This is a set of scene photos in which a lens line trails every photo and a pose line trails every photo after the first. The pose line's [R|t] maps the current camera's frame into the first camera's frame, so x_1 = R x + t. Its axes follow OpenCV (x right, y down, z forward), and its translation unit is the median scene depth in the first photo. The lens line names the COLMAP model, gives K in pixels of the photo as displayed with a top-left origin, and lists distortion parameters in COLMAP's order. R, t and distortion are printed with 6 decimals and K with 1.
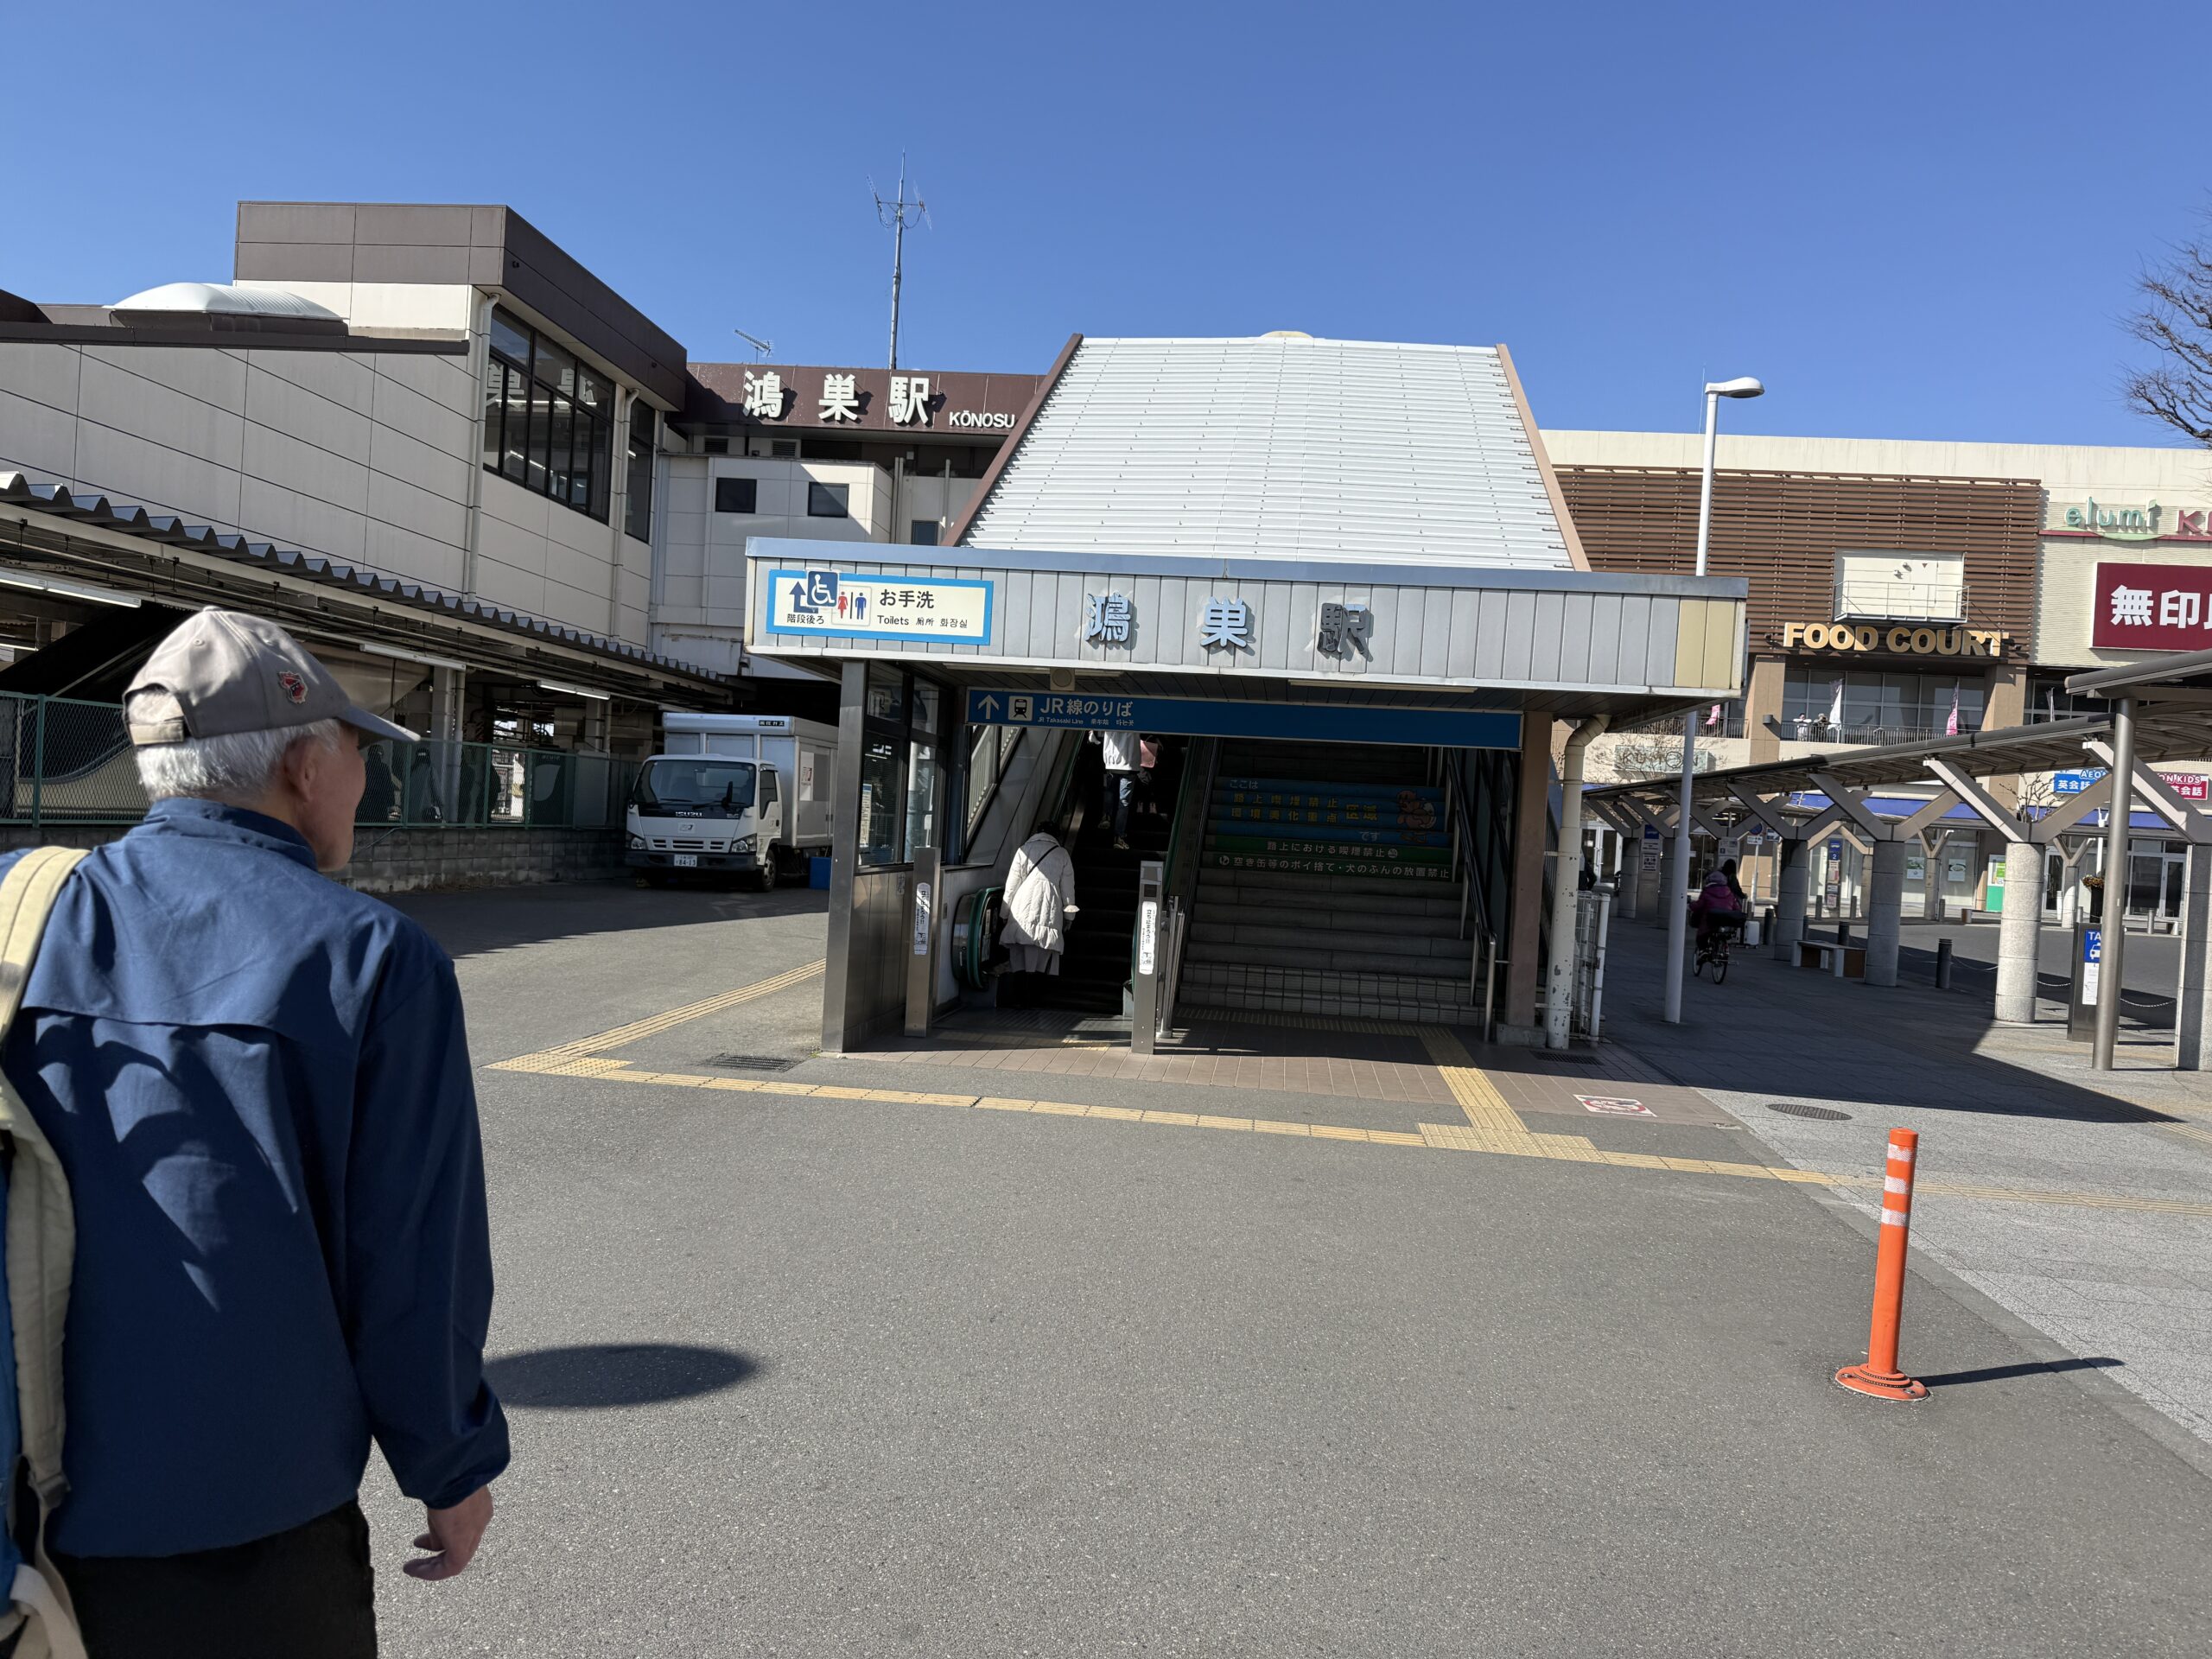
lens RADIAL K [[1541.6, 0, 1106.7], [0, 1541.6, 829.1], [0, 0, 1]] dist [0.048518, -0.017771]
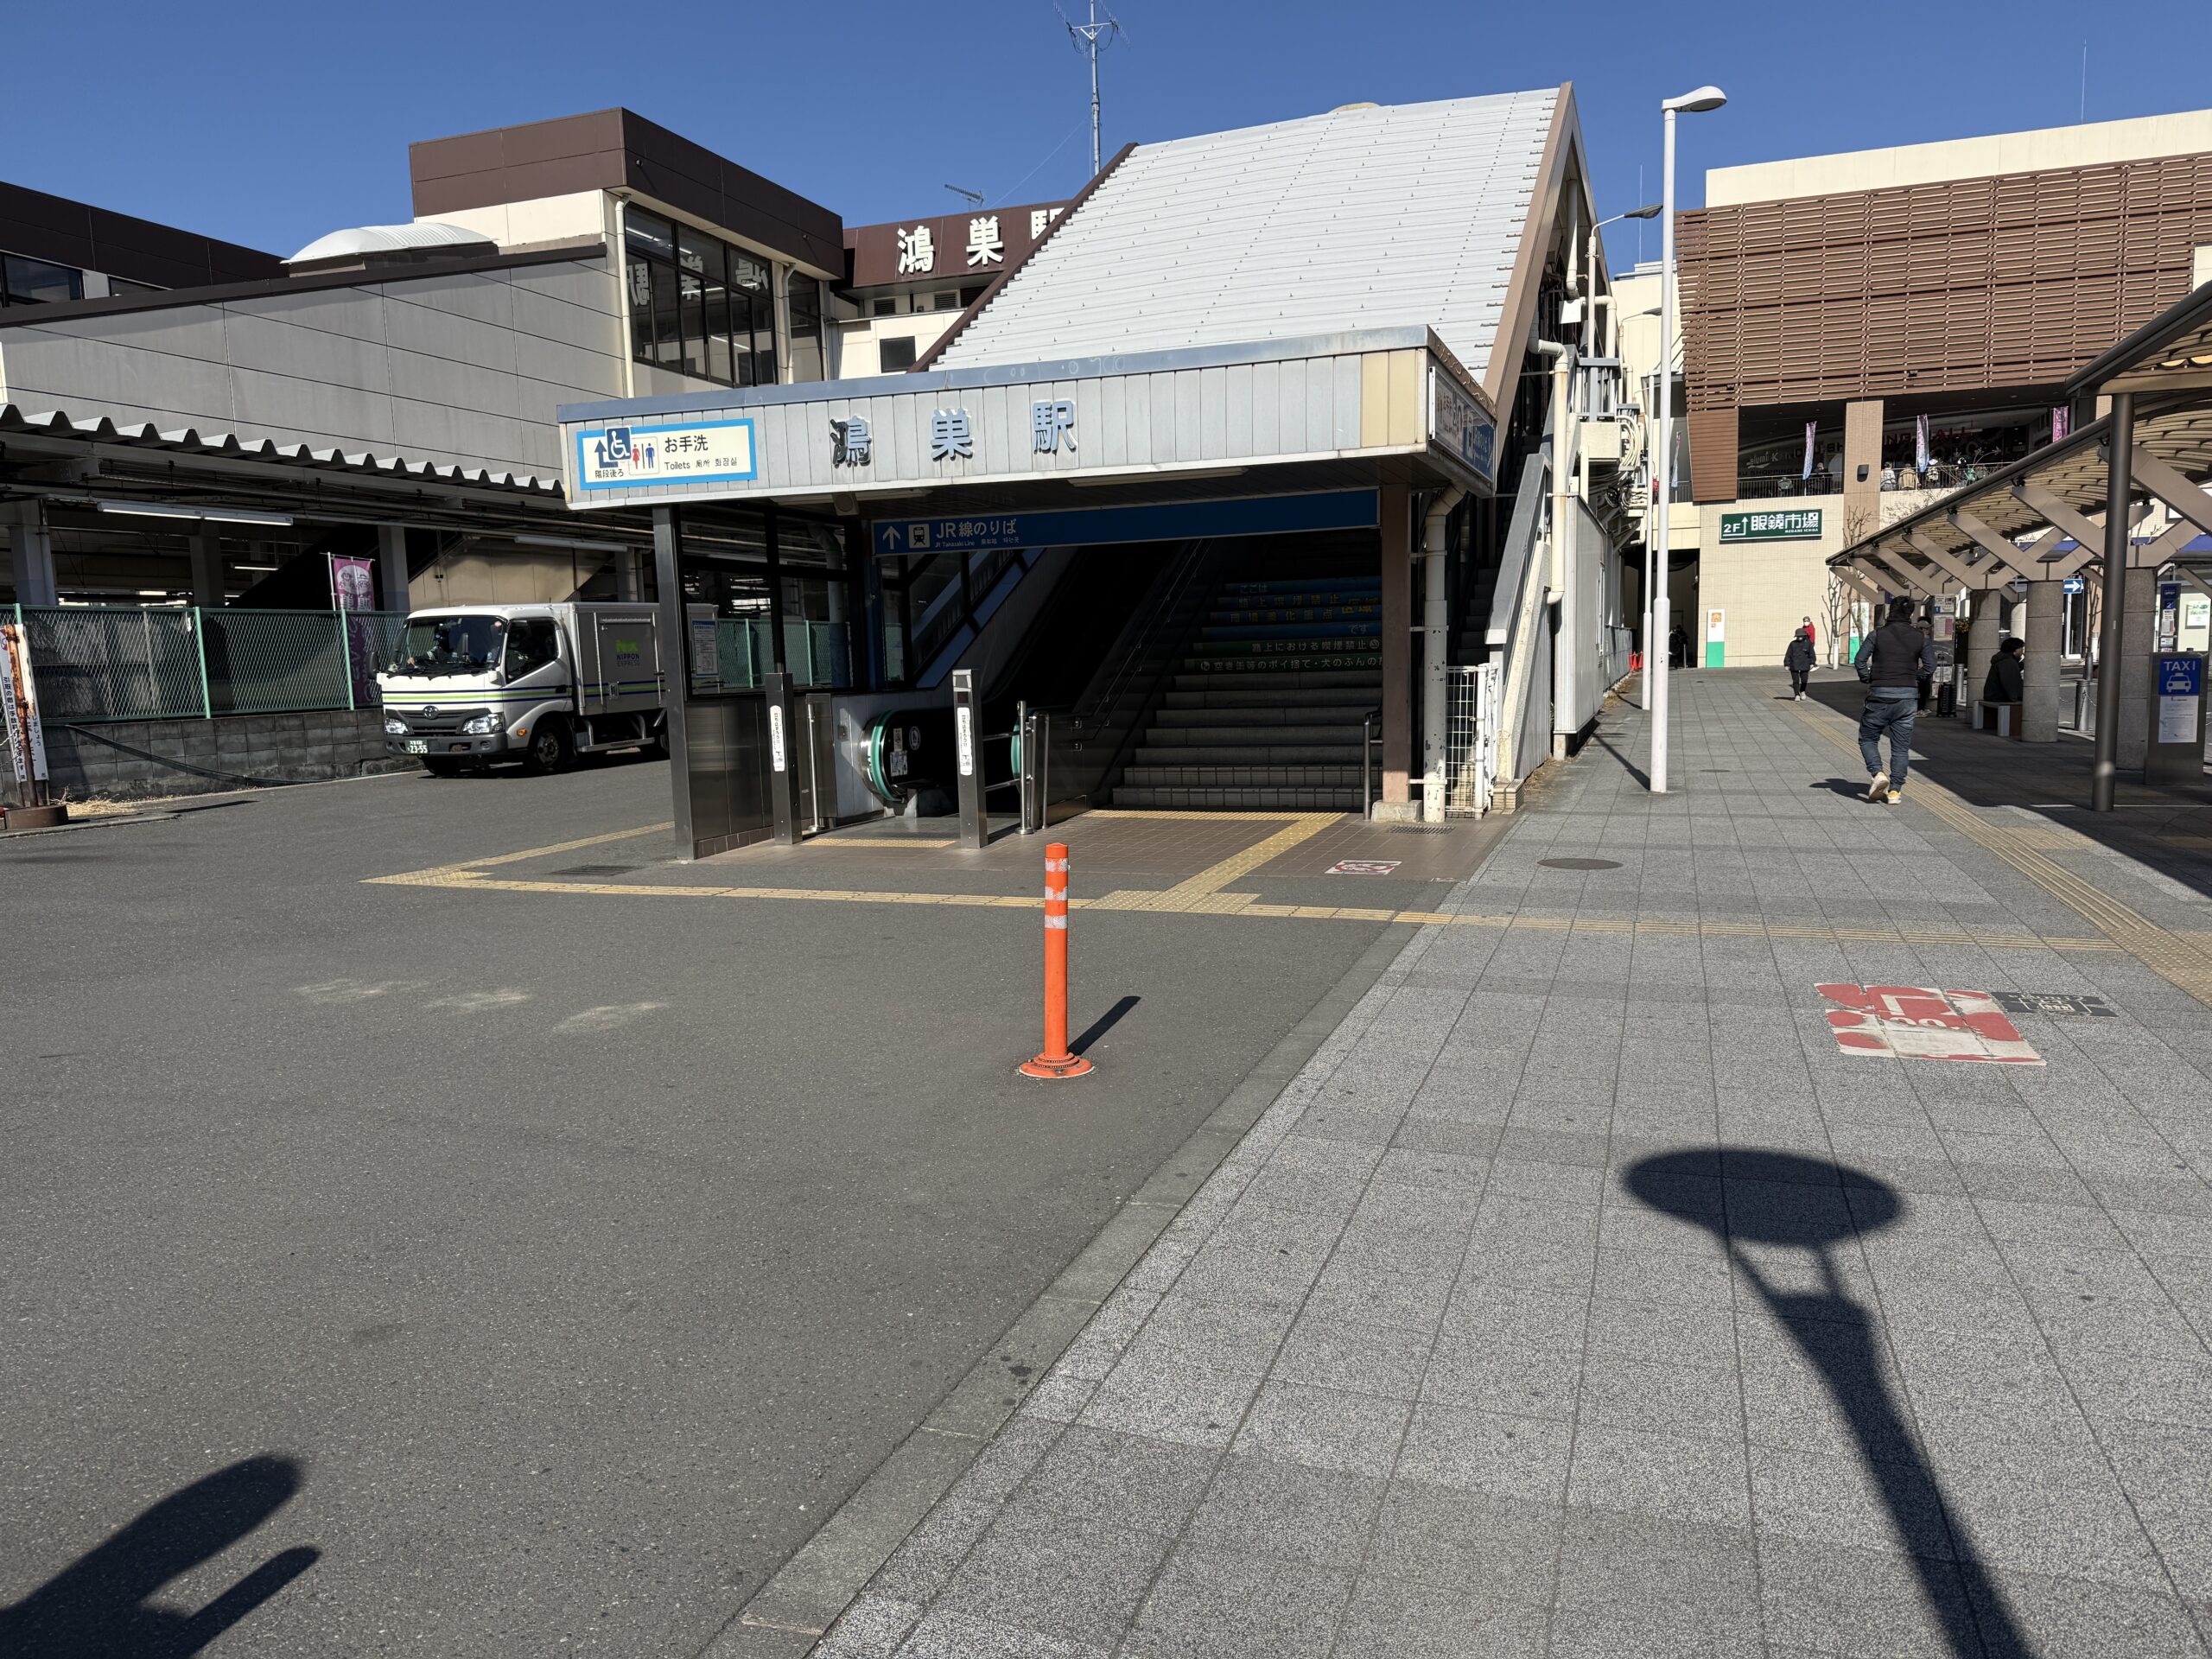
lens RADIAL K [[1541.6, 0, 1107.7], [0, 1541.6, 850.3], [0, 0, 1]] dist [0.048518, -0.017771]
pose [[0.966165, -0.053196, -0.252380, 0.326263], [0.082446, 0.990860, 0.106770, 0.033508], [0.244394, -0.123965, 0.961719, -0.015737]]
